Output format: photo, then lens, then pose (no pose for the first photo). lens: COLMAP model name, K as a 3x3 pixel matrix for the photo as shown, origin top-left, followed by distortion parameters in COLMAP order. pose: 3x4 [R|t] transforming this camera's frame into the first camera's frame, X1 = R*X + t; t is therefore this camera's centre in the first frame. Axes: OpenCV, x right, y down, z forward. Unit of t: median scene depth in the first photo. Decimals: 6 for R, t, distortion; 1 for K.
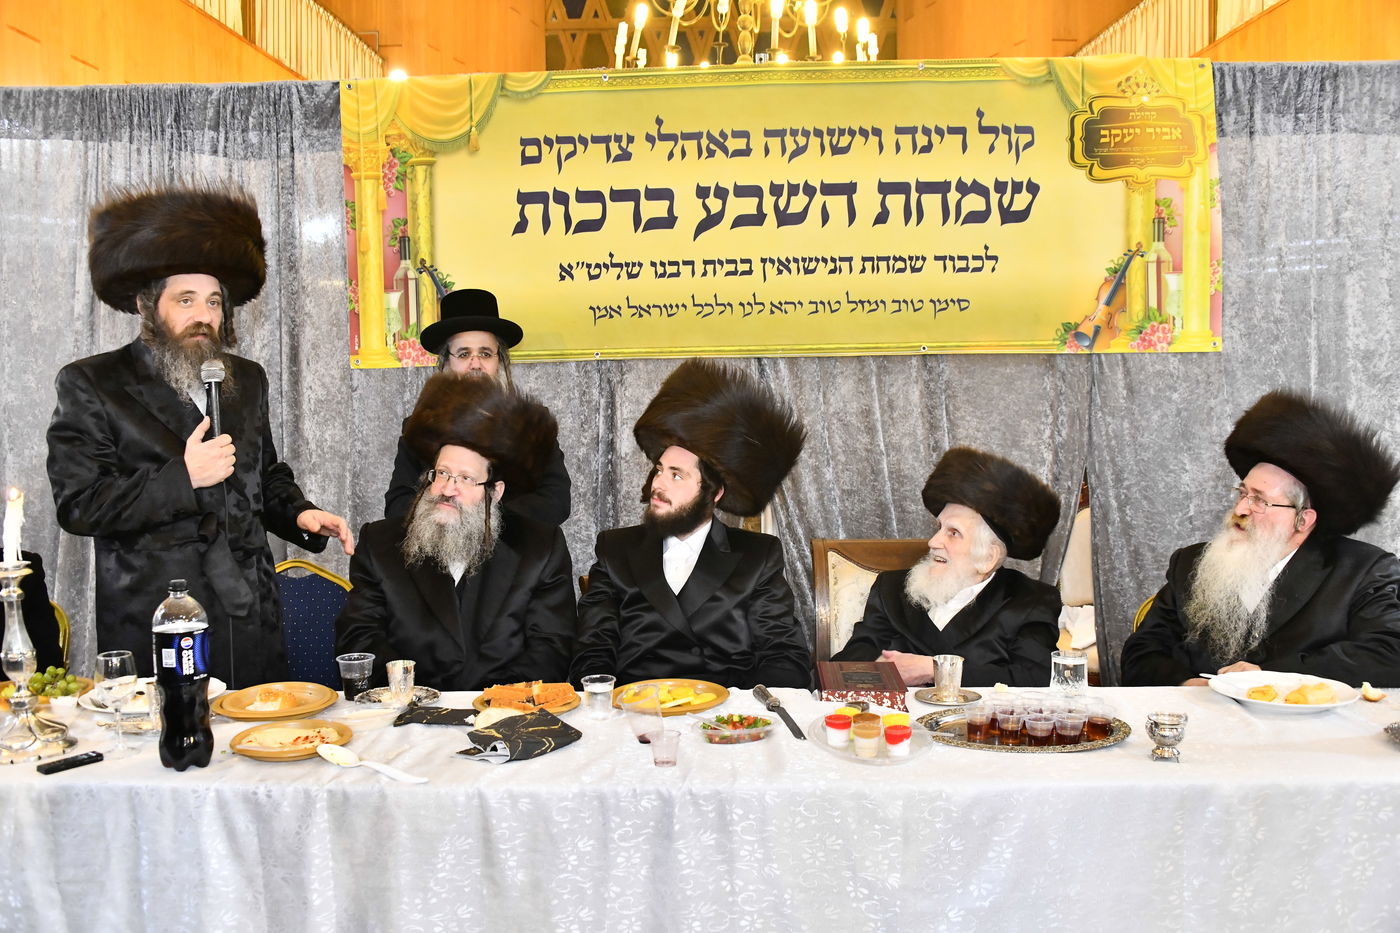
lens RADIAL K [[1156.7, 0, 703.8], [0, 1156.7, 466.1], [0, 0, 1]] dist [-0.103737, 0.034995]
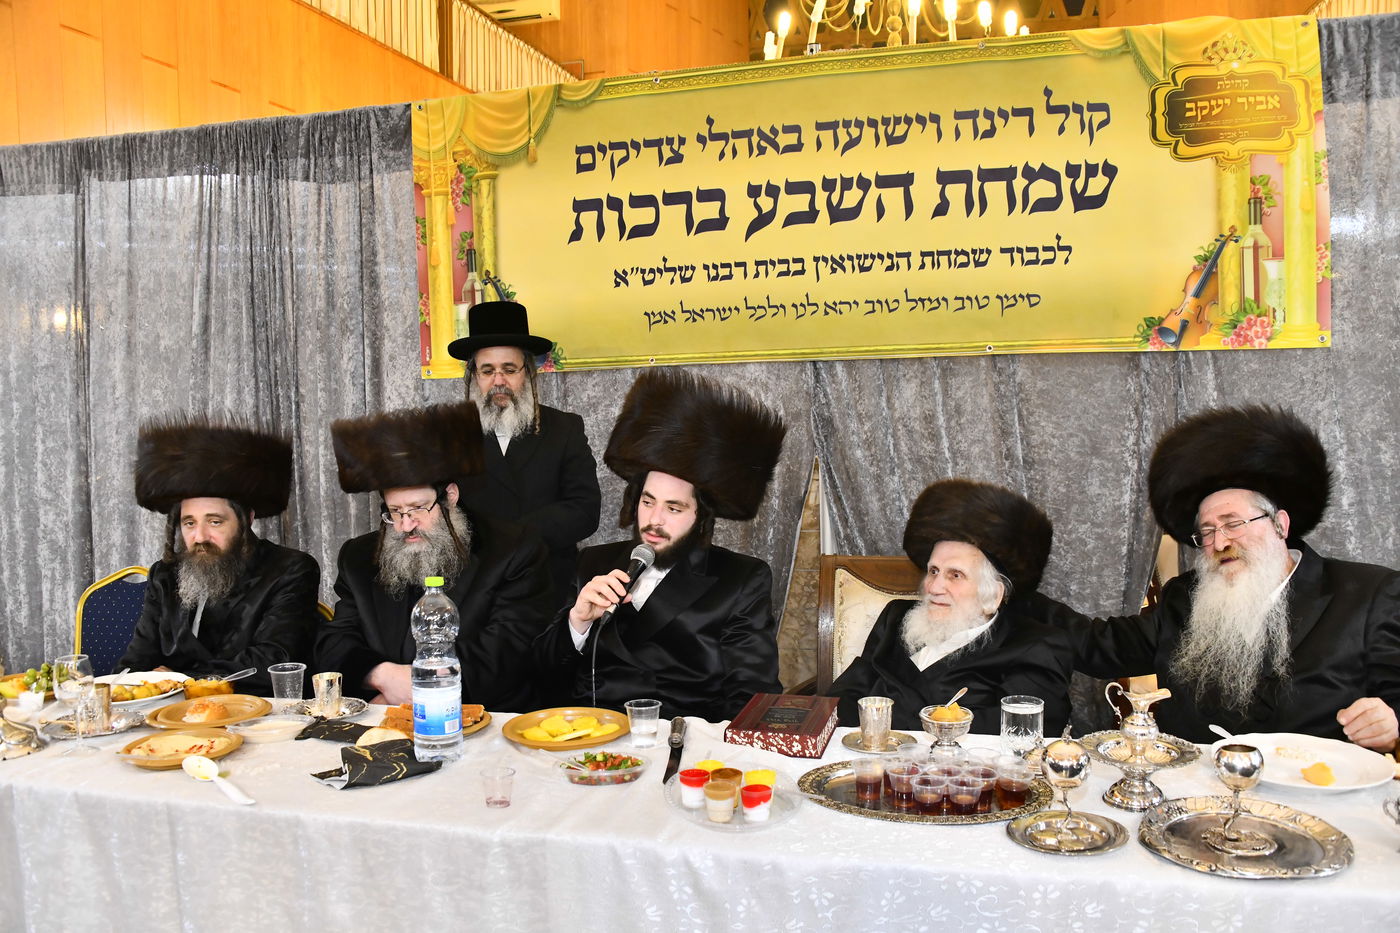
lens RADIAL K [[1100.5, 0, 706.9], [0, 1100.5, 483.6], [0, 0, 1]] dist [-0.148224, 0.072560]
pose [[0.976046, 0.005816, -0.217487, 0.160460], [-0.002449, 0.999873, 0.015752, -0.006727], [0.217551, -0.014842, 0.975936, 0.095023]]
